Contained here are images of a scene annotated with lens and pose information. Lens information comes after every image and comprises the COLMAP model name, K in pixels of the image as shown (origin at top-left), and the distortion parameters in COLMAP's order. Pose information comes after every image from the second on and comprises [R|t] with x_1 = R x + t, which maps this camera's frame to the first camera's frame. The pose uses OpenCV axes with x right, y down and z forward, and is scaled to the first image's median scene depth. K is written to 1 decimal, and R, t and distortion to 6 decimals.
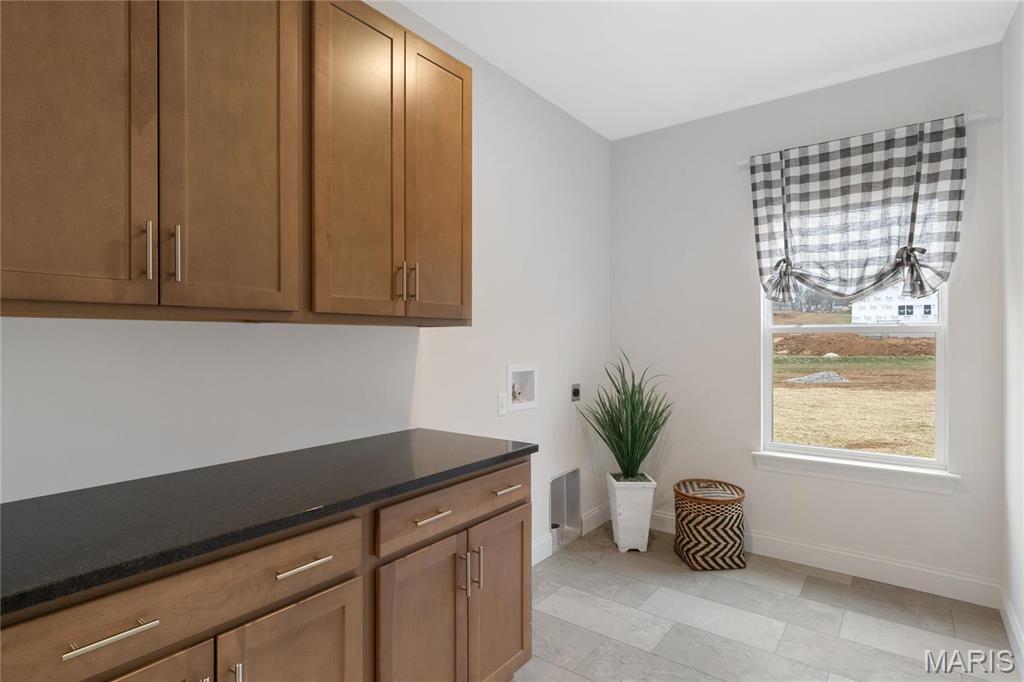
lens RADIAL K [[530.5, 0, 510.9], [0, 530.5, 340.2], [0, 0, 1]] dist [-0.000109, 0.001042]
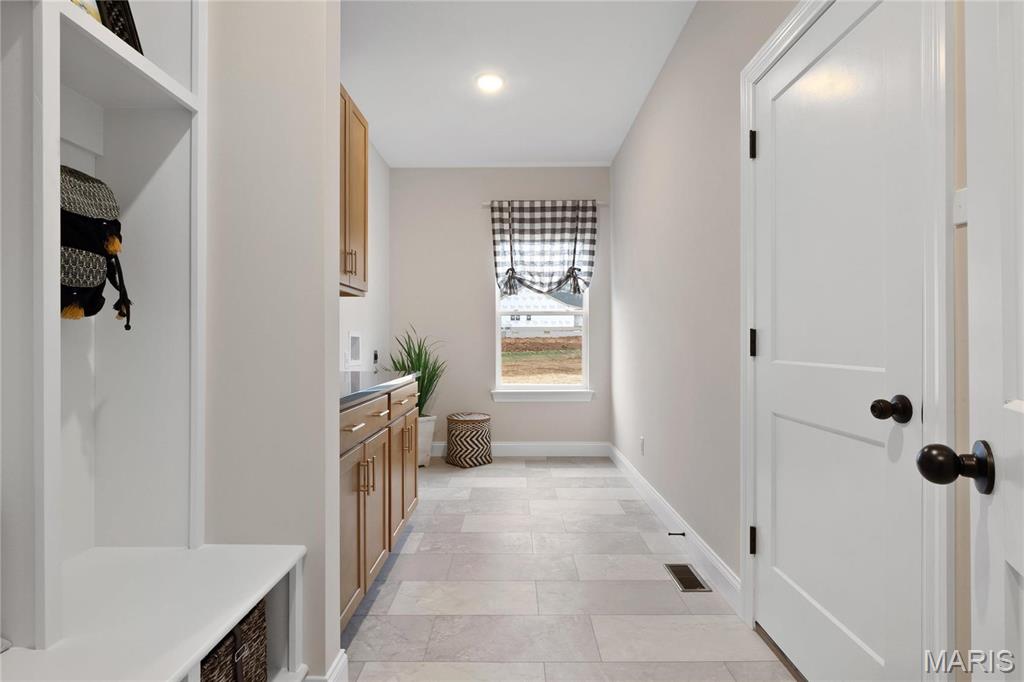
lens RADIAL K [[530.5, 0, 511.9], [0, 530.5, 340.8], [0, 0, 1]] dist [-0.000109, 0.001042]
pose [[0.802518, -0.000654, 0.596627, -0.462908], [0.002072, 0.999996, -0.001690, 0.072906], [-0.596624, 0.002592, 0.802517, -0.307517]]
